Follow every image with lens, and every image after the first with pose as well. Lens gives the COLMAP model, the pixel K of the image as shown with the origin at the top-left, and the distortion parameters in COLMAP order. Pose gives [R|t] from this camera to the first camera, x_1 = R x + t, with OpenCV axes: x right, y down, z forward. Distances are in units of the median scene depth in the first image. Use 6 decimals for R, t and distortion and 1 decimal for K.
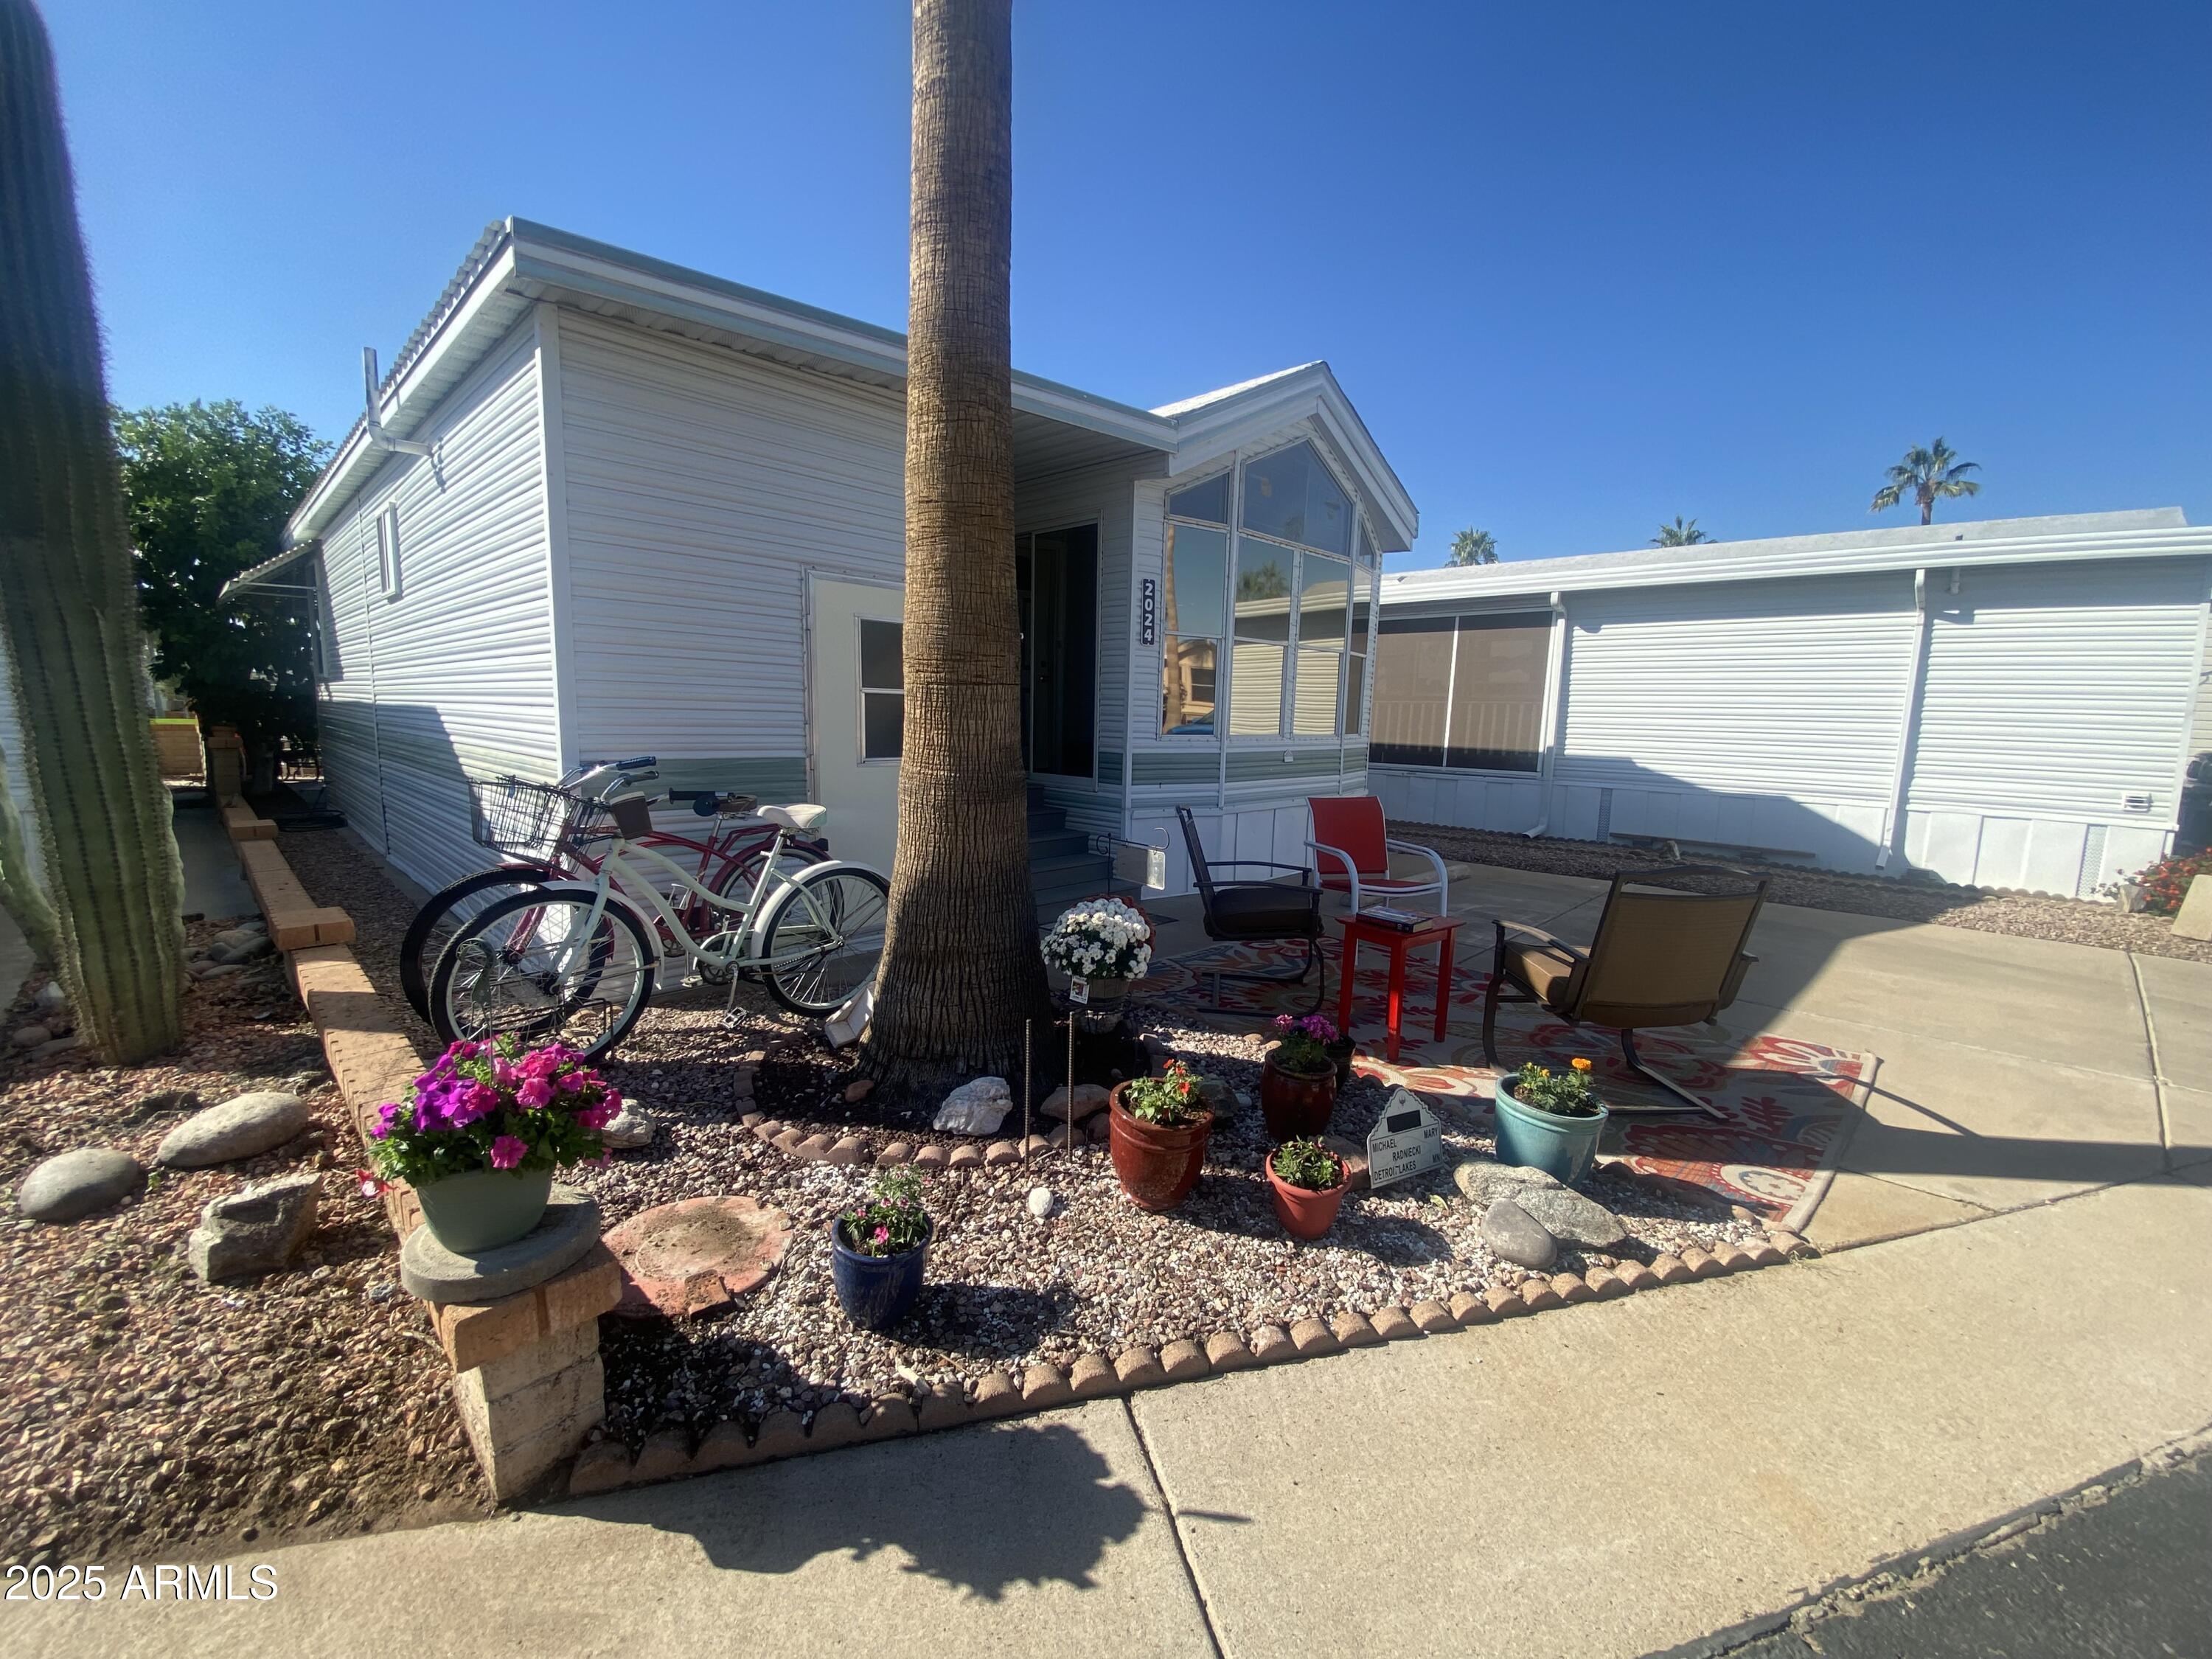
lens RADIAL K [[891.8, 0, 1106.0], [0, 891.8, 834.2], [0, 0, 1]] dist [0.017930, -0.019546]
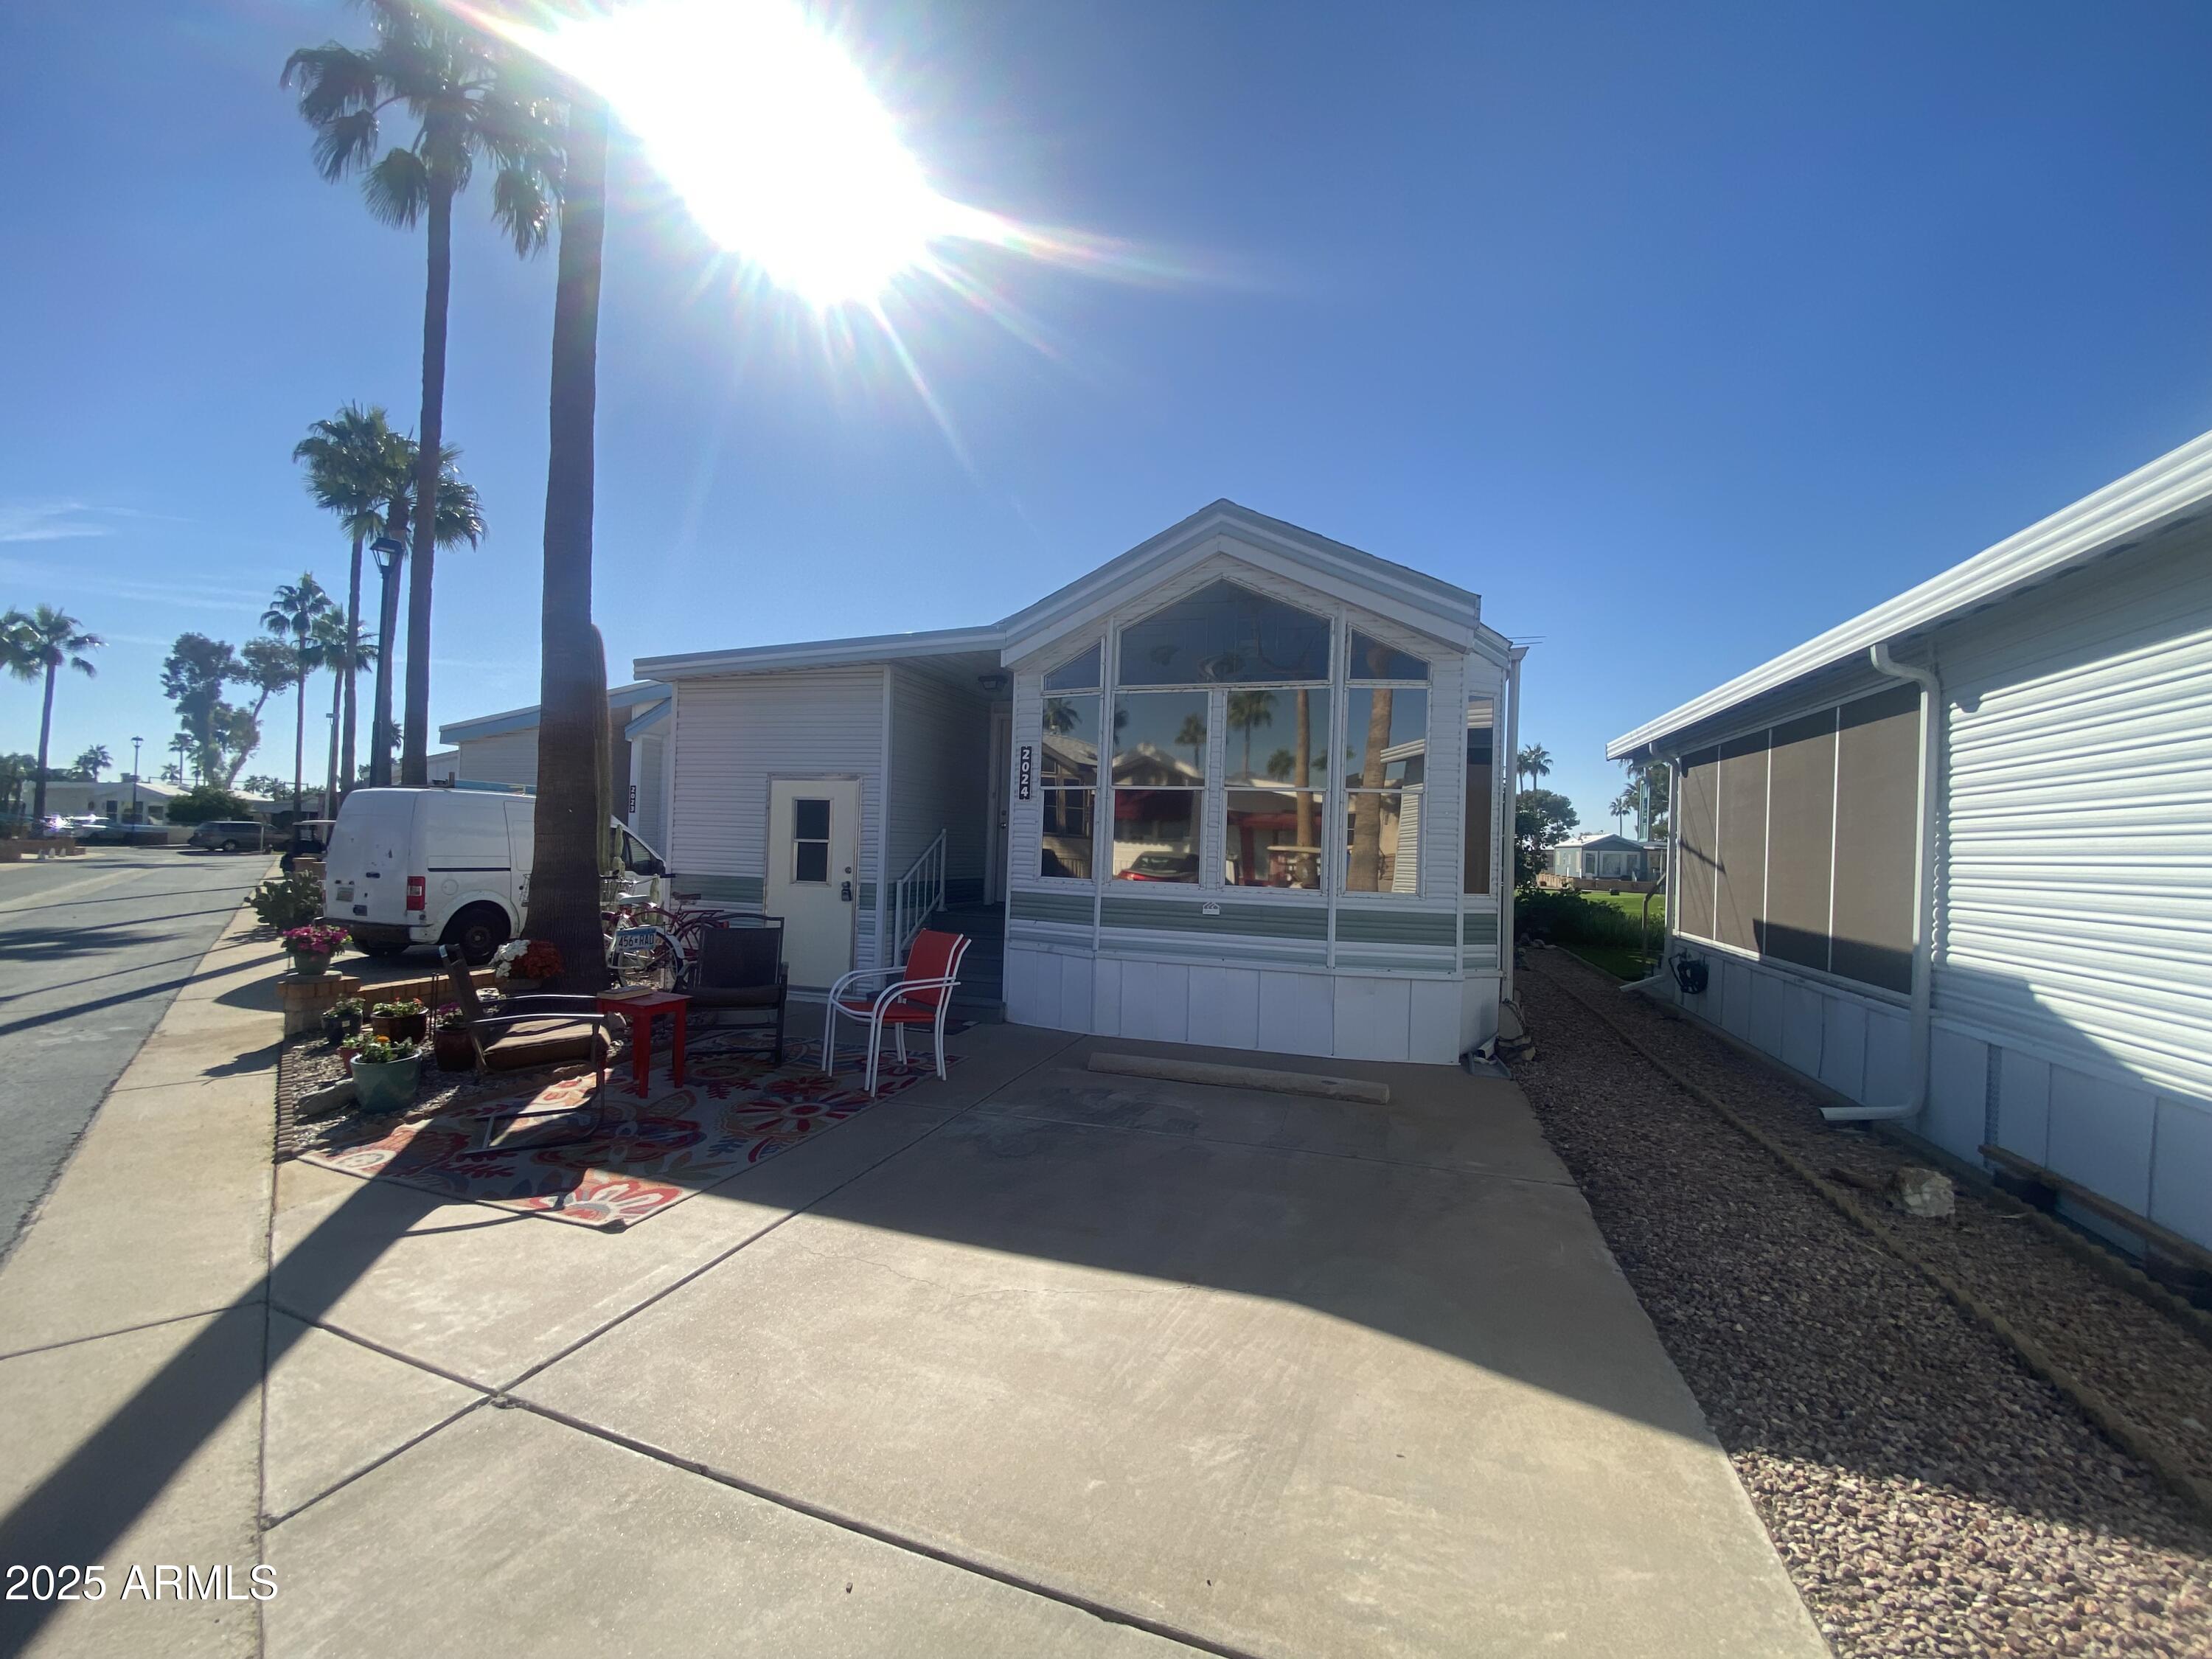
lens RADIAL K [[891.8, 0, 1106.0], [0, 891.8, 834.2], [0, 0, 1]] dist [0.017930, -0.019546]
pose [[0.442378, -0.020423, -0.896596, 1.394100], [-0.141715, 0.985588, -0.092372, -0.093391], [0.885561, 0.167924, 0.433109, 0.723392]]
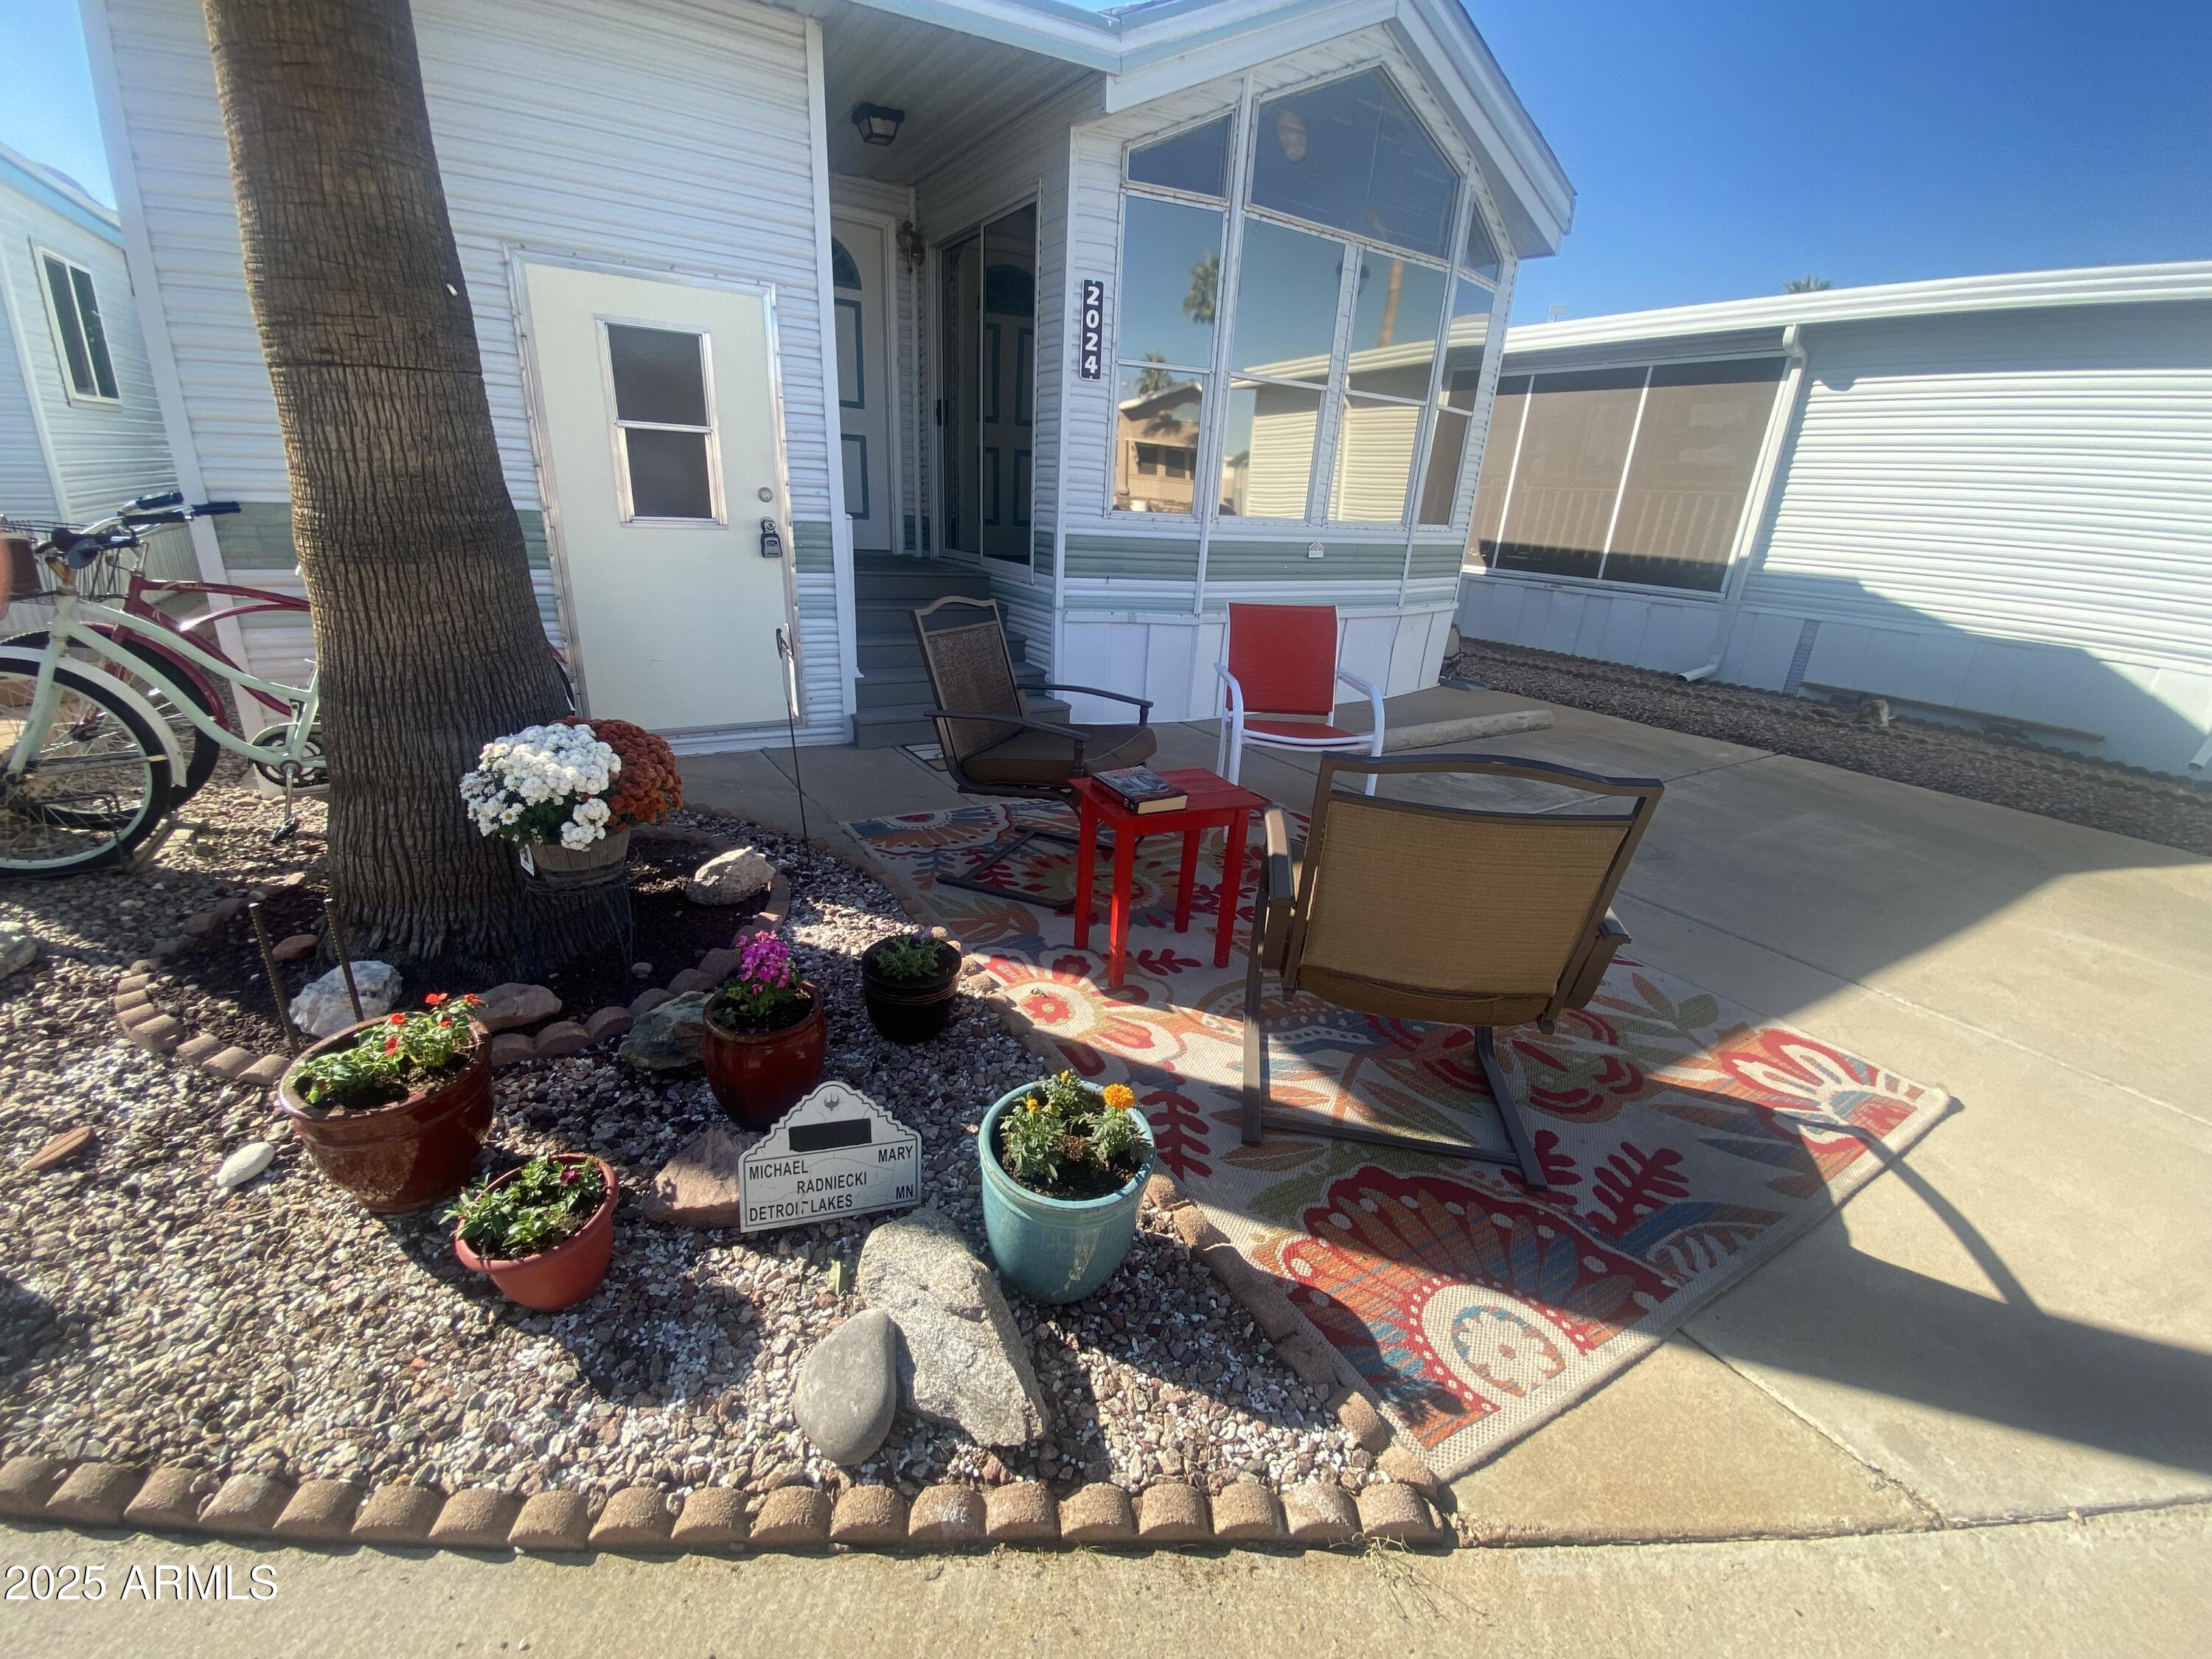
lens RADIAL K [[891.8, 0, 1106.0], [0, 891.8, 834.2], [0, 0, 1]] dist [0.017930, -0.019546]
pose [[0.971606, 0.109137, -0.209932, 0.314363], [-0.062043, 0.973735, 0.219066, -0.009802], [0.228327, -0.199821, 0.952858, 0.259054]]
